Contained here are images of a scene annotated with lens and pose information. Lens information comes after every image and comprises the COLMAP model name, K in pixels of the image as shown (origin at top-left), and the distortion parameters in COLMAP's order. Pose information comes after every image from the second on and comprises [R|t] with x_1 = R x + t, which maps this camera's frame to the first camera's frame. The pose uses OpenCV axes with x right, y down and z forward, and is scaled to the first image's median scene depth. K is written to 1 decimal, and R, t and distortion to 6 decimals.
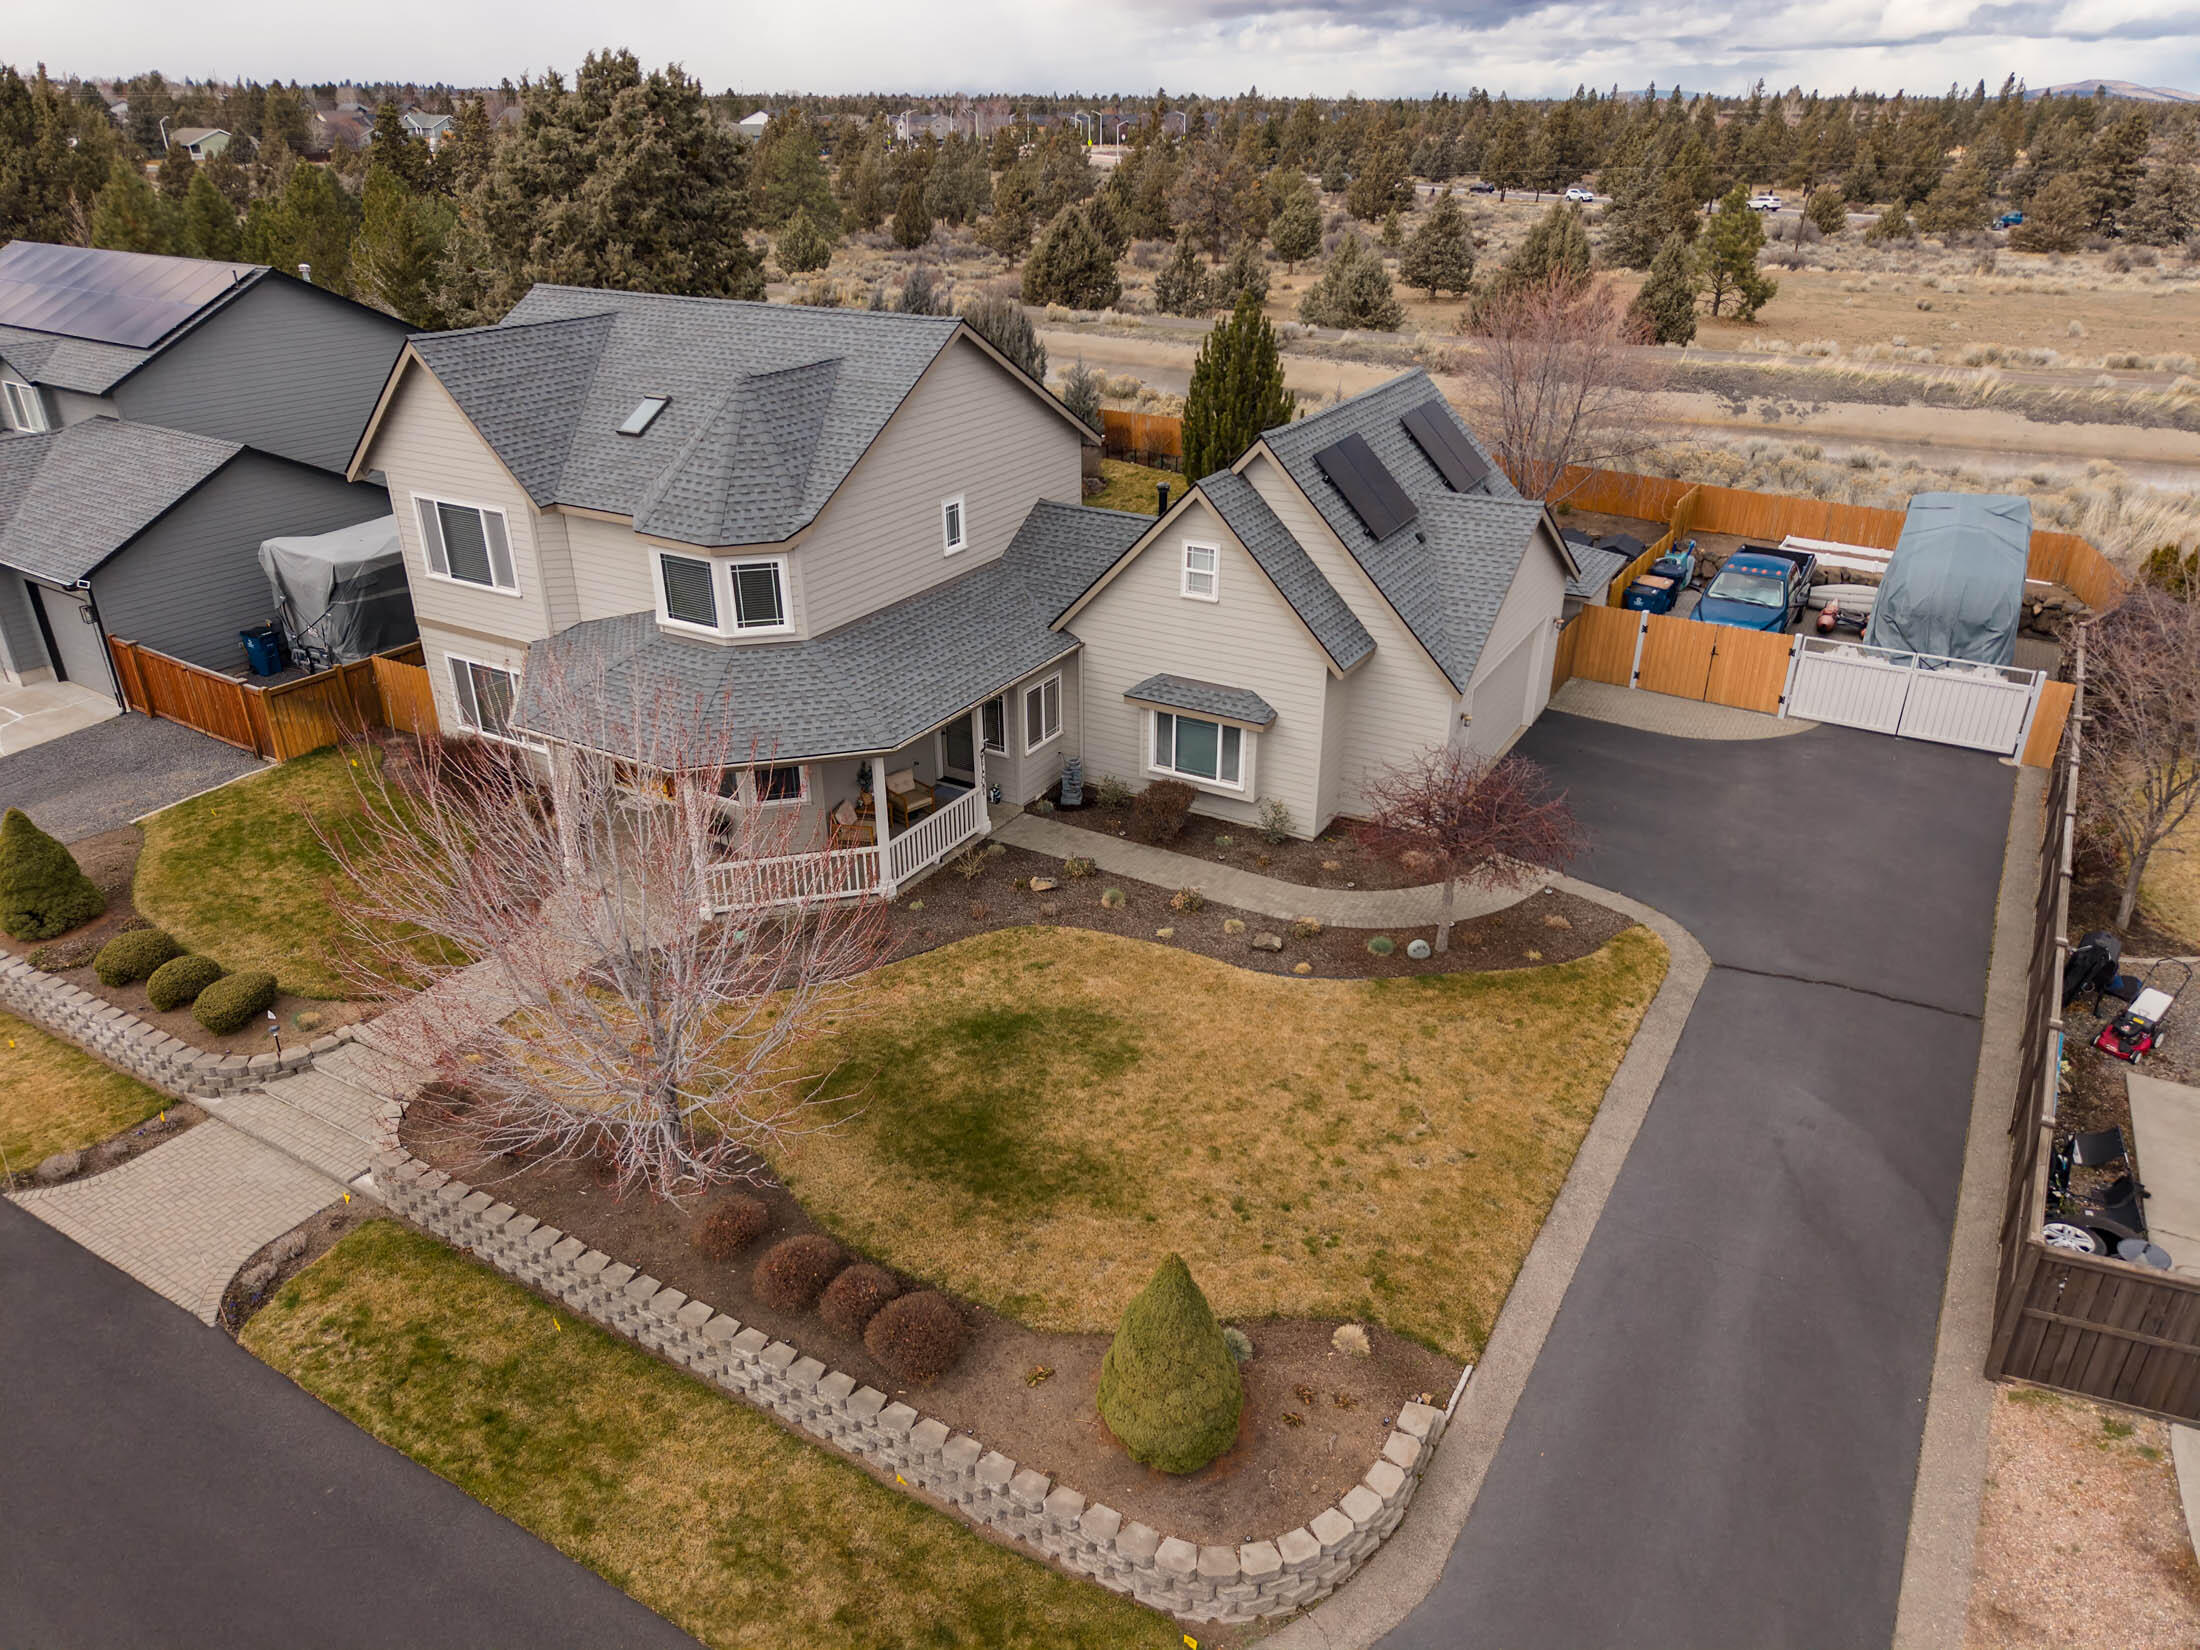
lens RADIAL K [[1471.7, 0, 1102.4], [0, 1471.7, 825.8], [0, 0, 1]] dist [0.020770, -0.019328]
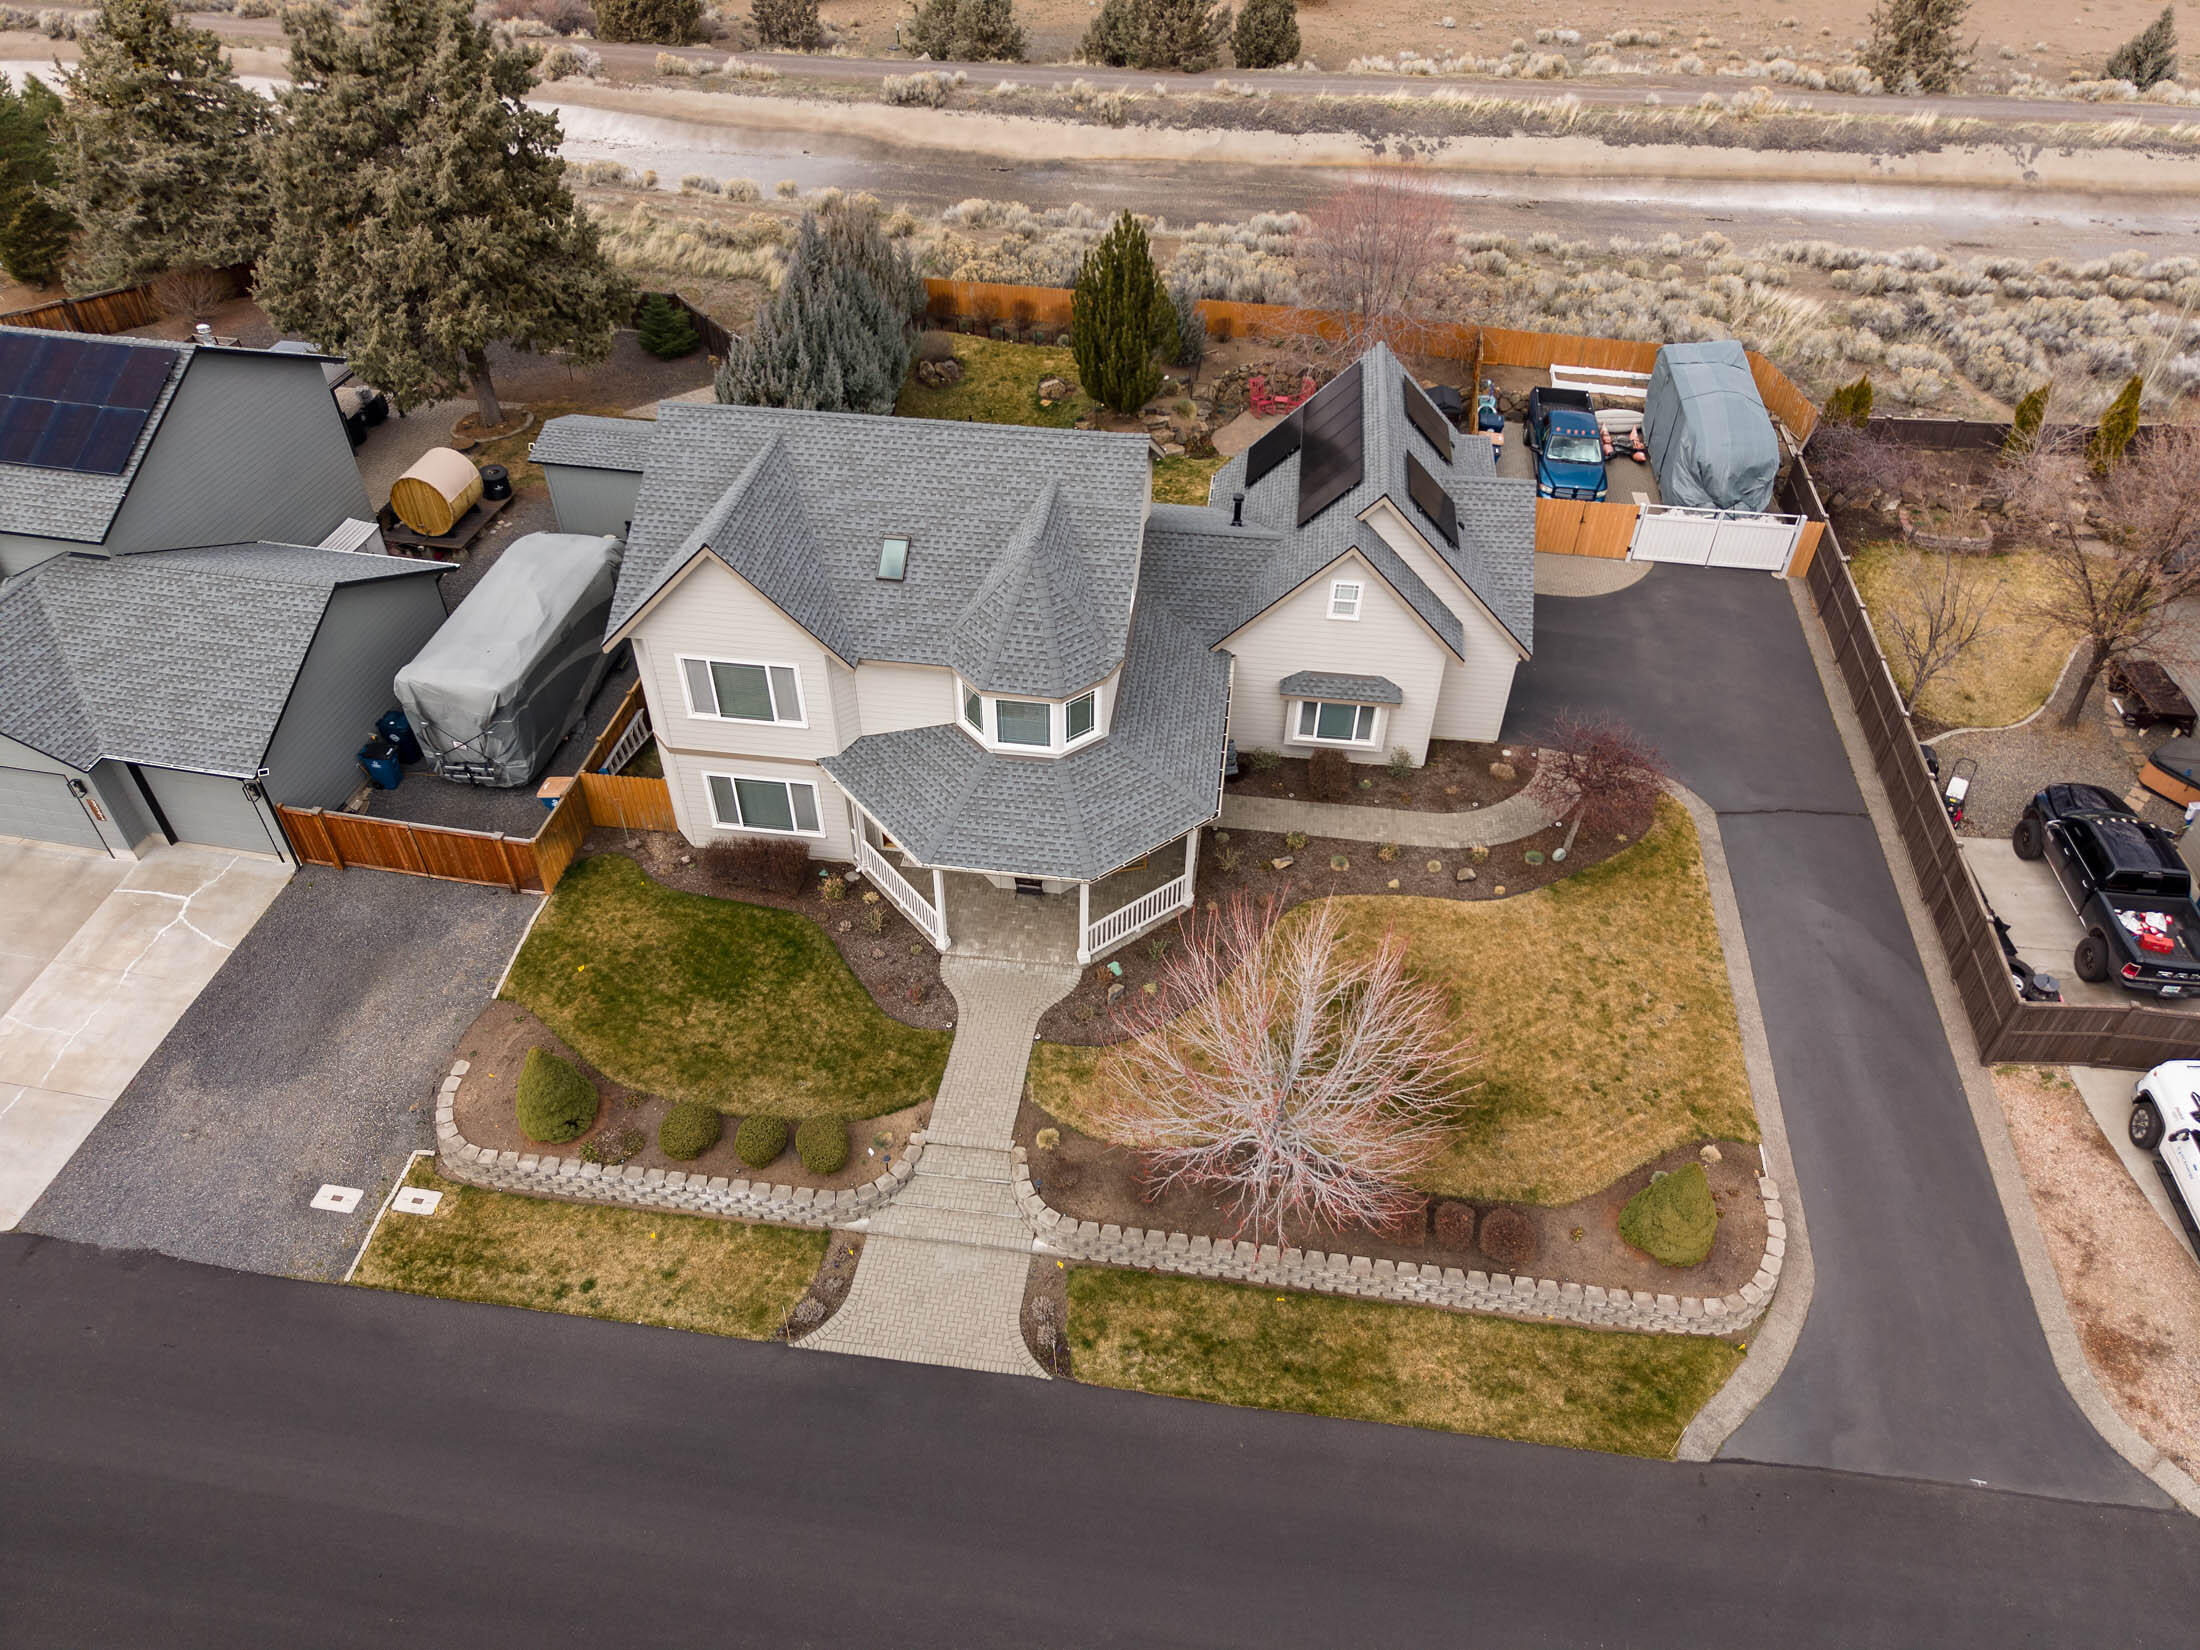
lens RADIAL K [[1471.7, 0, 1103.7], [0, 1471.7, 825.1], [0, 0, 1]] dist [0.020770, -0.019328]
pose [[0.921219, -0.250456, 0.297703, -0.541736], [0.161673, 0.942466, 0.292608, -0.382421], [-0.353861, -0.221425, 0.908710, -0.146724]]
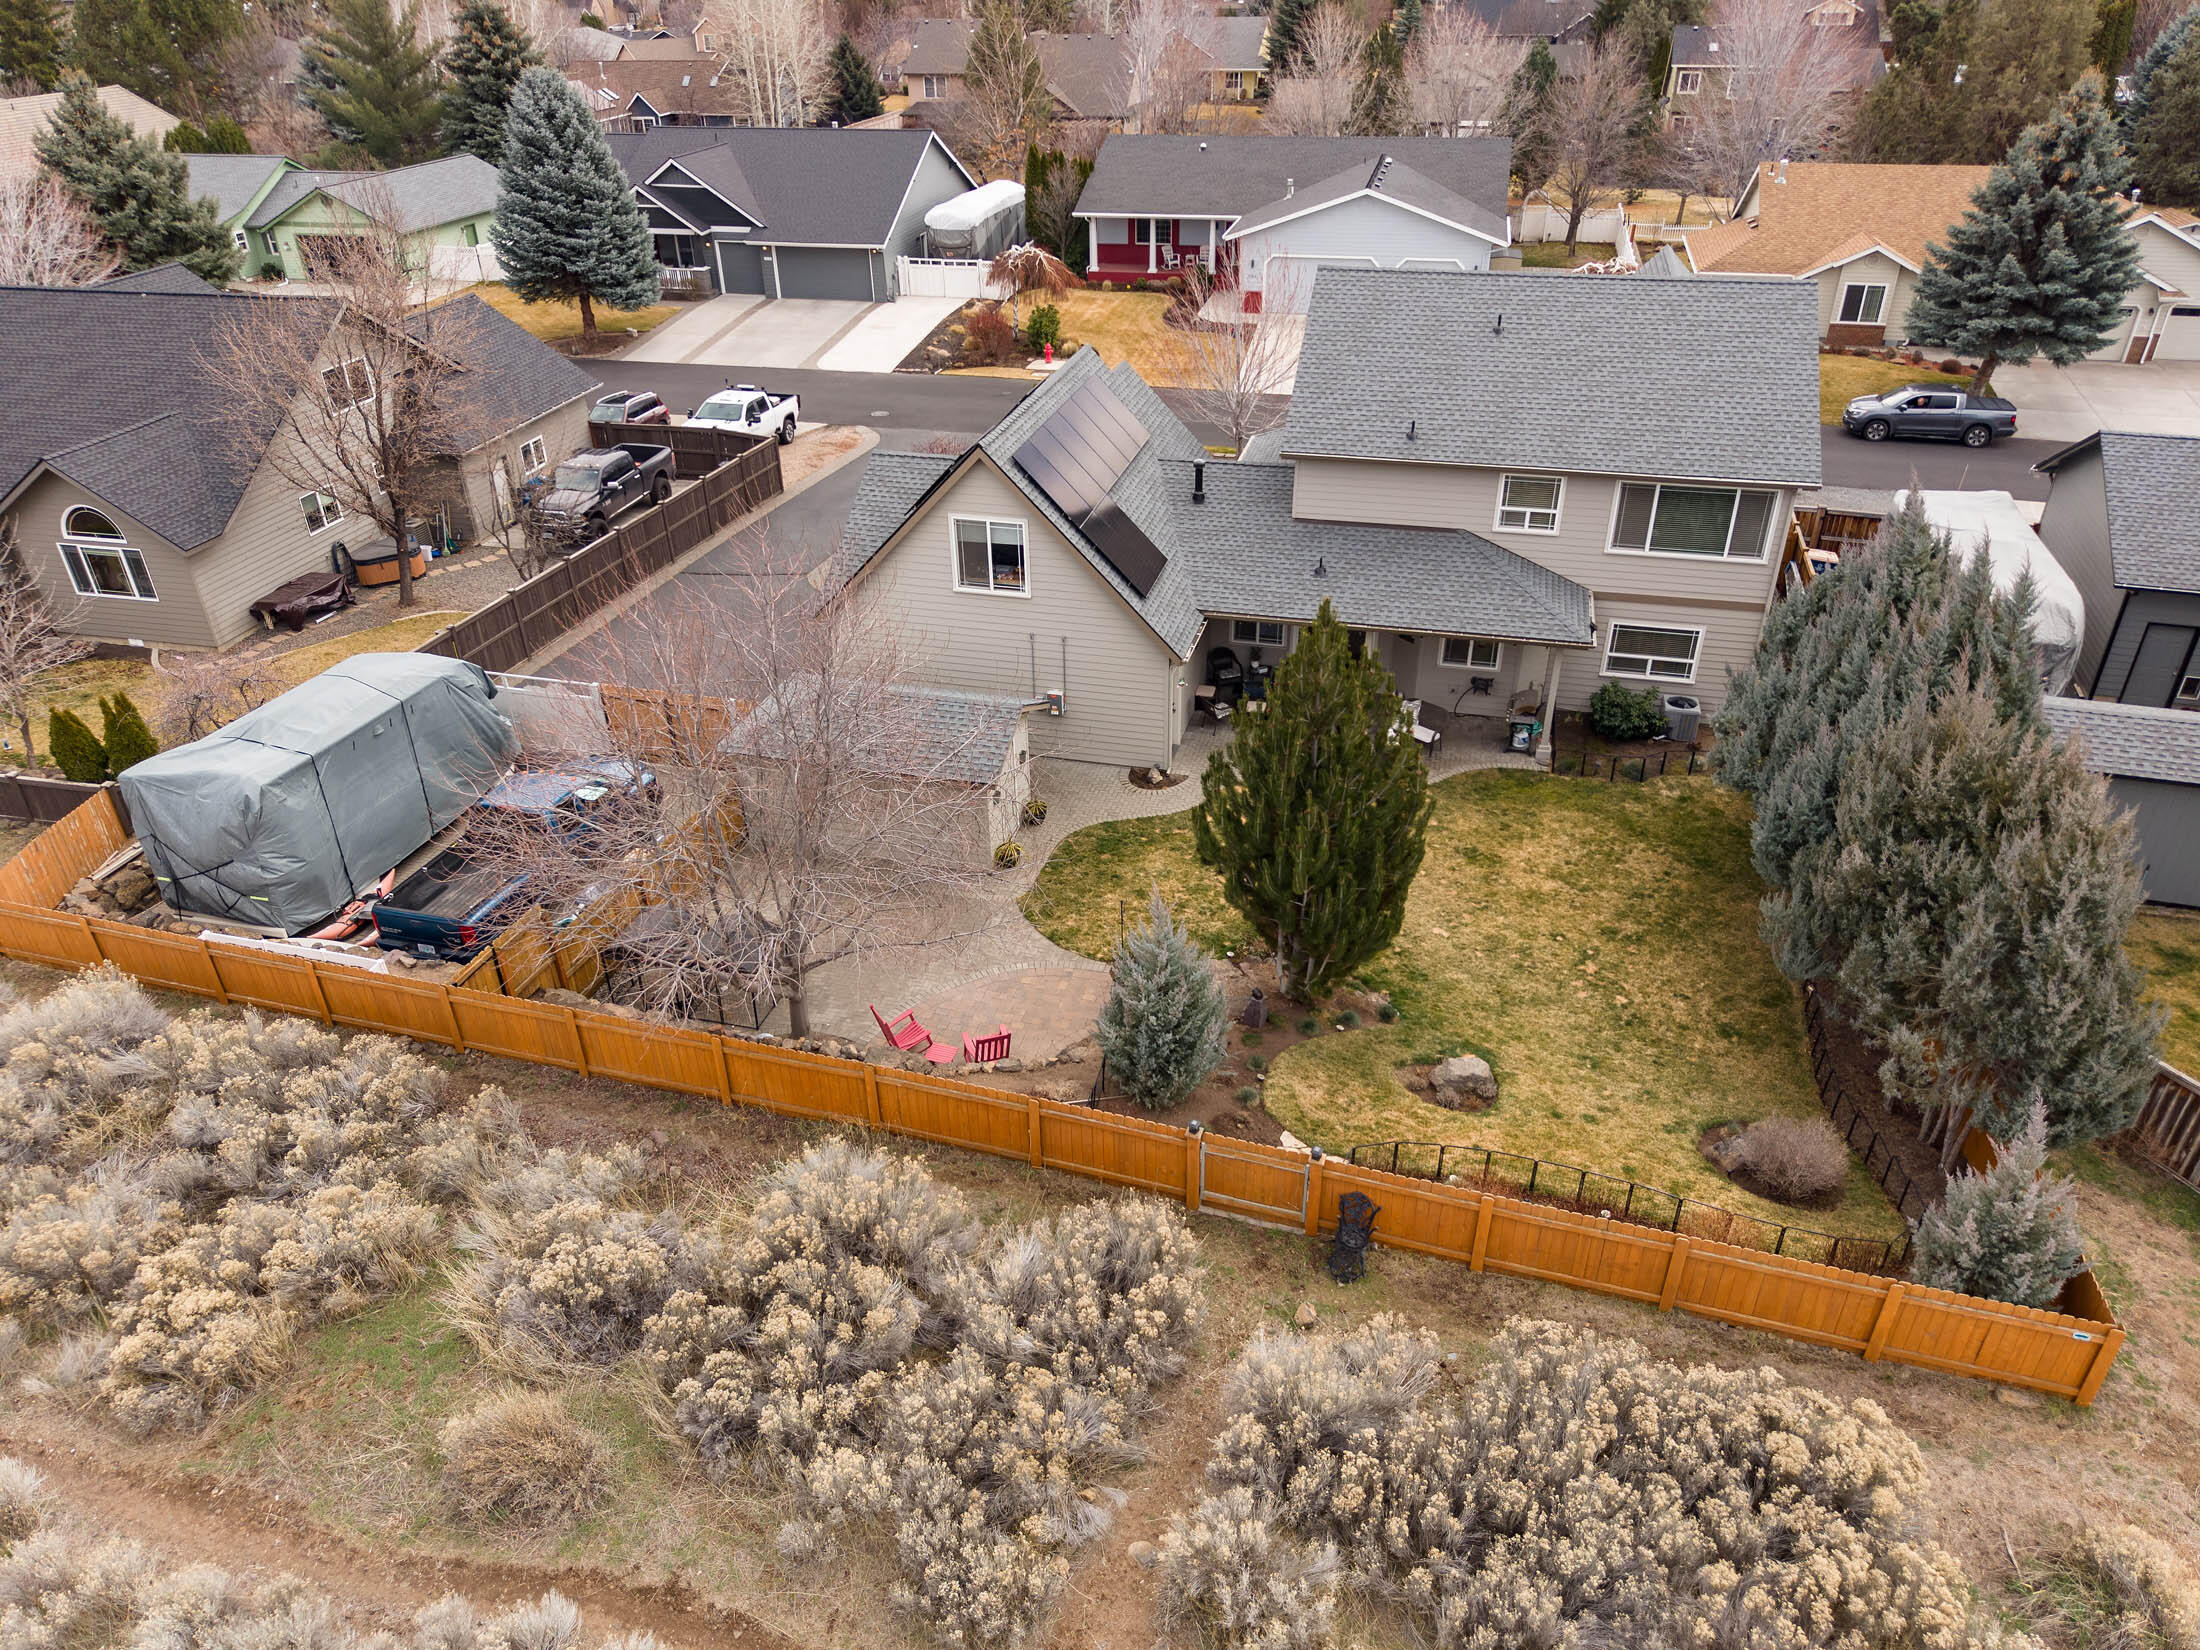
lens RADIAL K [[1471.7, 0, 1086.0], [0, 1471.7, 826.0], [0, 0, 1]] dist [0.020770, -0.019328]
pose [[-0.965346, 0.148068, -0.214904, 0.441858], [-0.100399, 0.549386, 0.829515, -1.087462], [0.240890, 0.822345, -0.515482, 1.944927]]
